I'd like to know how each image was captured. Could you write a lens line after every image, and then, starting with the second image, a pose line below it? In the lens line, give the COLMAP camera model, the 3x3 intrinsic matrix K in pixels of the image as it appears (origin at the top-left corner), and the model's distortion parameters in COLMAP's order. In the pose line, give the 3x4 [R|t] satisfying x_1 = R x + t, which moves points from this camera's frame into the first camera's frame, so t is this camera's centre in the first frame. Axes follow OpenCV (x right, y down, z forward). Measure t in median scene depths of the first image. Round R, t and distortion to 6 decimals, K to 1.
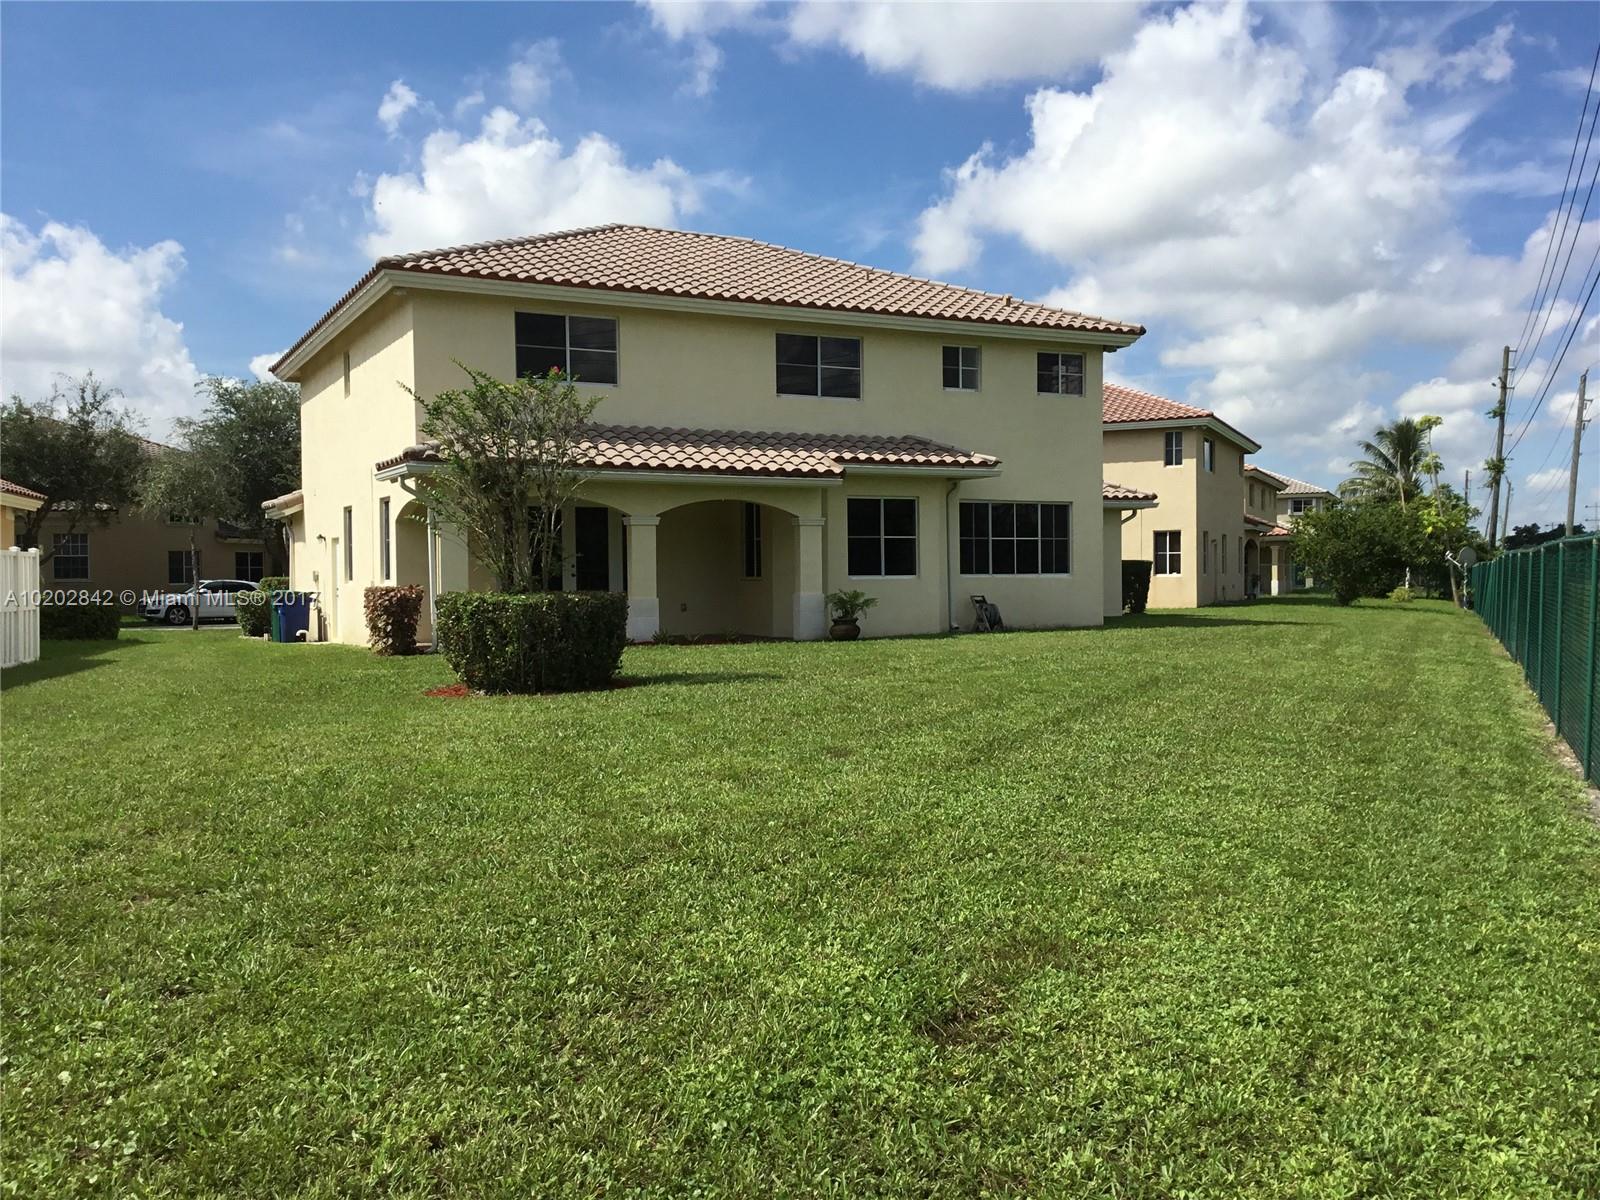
lens RADIAL K [[1424.8, 0, 774.2], [0, 1424.8, 596.4], [0, 0, 1]] dist [0.012241, -0.004994]
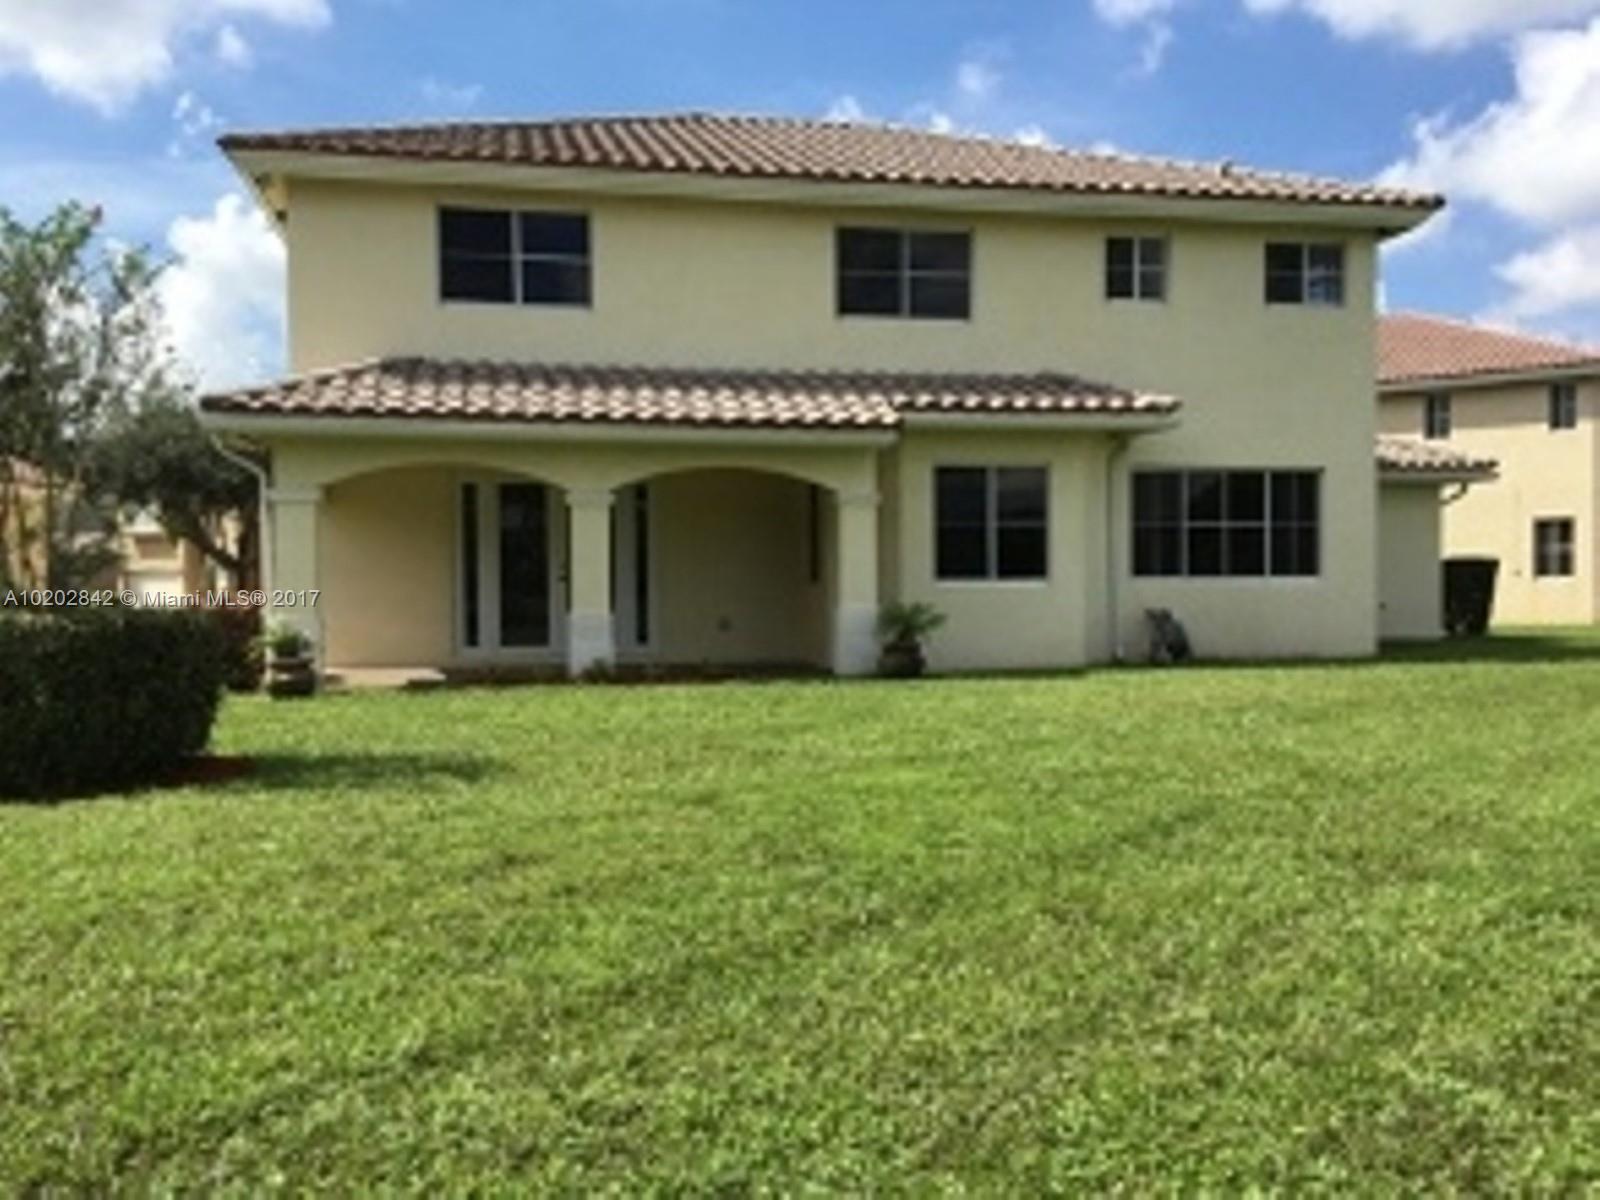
lens RADIAL K [[1467.9, 0, 800.0], [0, 1467.9, 600.0], [0, 0, 1]] dist [0.002986, -0.013090]
pose [[0.963515, 0.005307, -0.267604, 0.169750], [-0.005072, 0.999986, 0.001570, -0.005477], [0.267608, -0.000156, 0.963528, 0.304217]]
